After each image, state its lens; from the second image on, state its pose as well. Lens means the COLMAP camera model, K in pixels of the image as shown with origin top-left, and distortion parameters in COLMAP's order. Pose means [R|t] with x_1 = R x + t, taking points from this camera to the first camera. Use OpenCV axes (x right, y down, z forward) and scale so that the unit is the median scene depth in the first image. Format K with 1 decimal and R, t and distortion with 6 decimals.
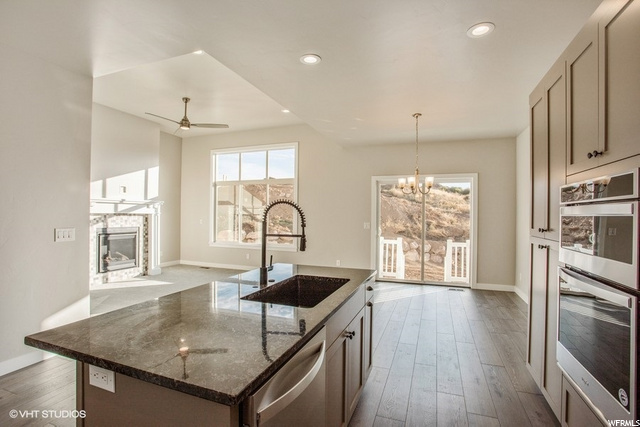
lens RADIAL K [[307.8, 0, 320.0], [0, 307.8, 213.5], [0, 0, 1]] dist [-0.058875, 0.000354]
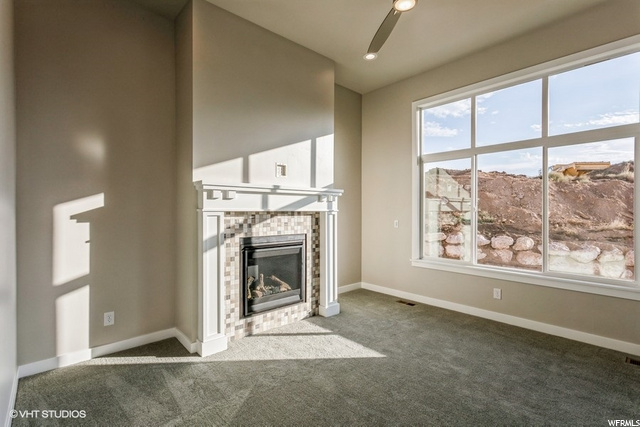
lens RADIAL K [[302.0, 0, 320.0], [0, 302.0, 213.5], [0, 0, 1]] dist [0.001653, 0.000547]
pose [[0.886391, -0.005304, -0.462908, -0.304204], [0.010225, 0.999915, 0.008121, -0.000668], [0.462825, -0.011931, 0.886369, 0.491352]]
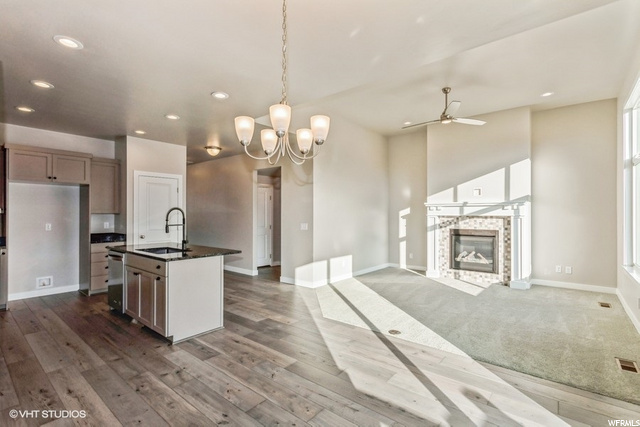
lens RADIAL K [[302.0, 0, 320.0], [0, 302.0, 213.5], [0, 0, 1]] dist [0.001653, 0.000547]
pose [[-0.326188, -0.012793, -0.945218, 0.456804], [-0.001230, 0.999913, -0.013109, 0.005372], [0.945304, -0.003113, -0.326176, 0.793801]]
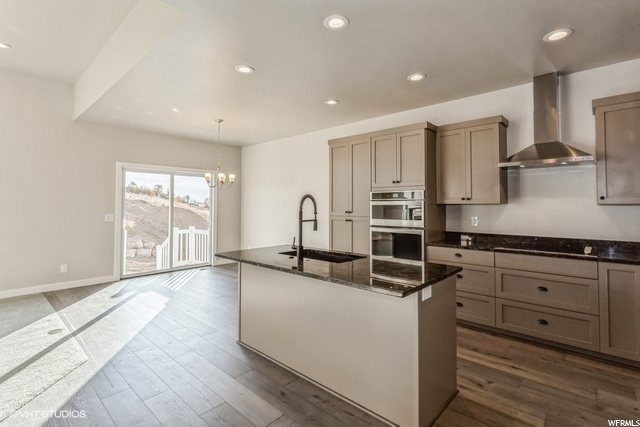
lens RADIAL K [[308.5, 0, 317.1], [0, 308.5, 193.3], [0, 0, 1]] dist [0.002018, 0.000439]
pose [[0.379016, 0.027346, 0.924986, -0.433053], [0.000115, 0.999562, -0.029598, -0.003601], [-0.925390, 0.011324, 0.378847, 0.132490]]
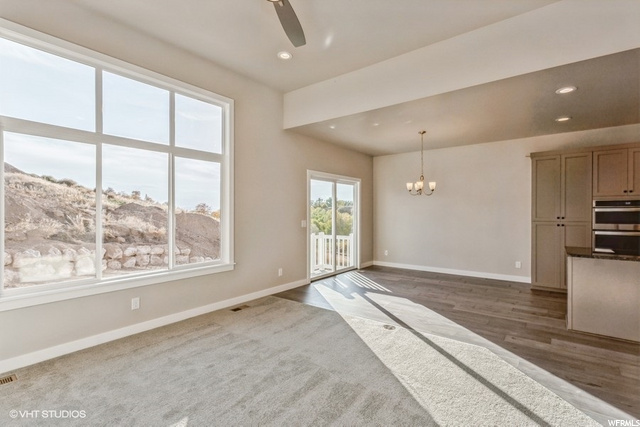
lens RADIAL K [[302.0, 0, 320.0], [0, 302.0, 213.5], [0, 0, 1]] dist [0.001653, 0.000547]
pose [[0.295101, -0.013168, 0.955375, -0.680065], [-0.001025, 0.999900, 0.014099, -0.002843], [-0.955466, -0.005140, 0.295058, 0.700327]]
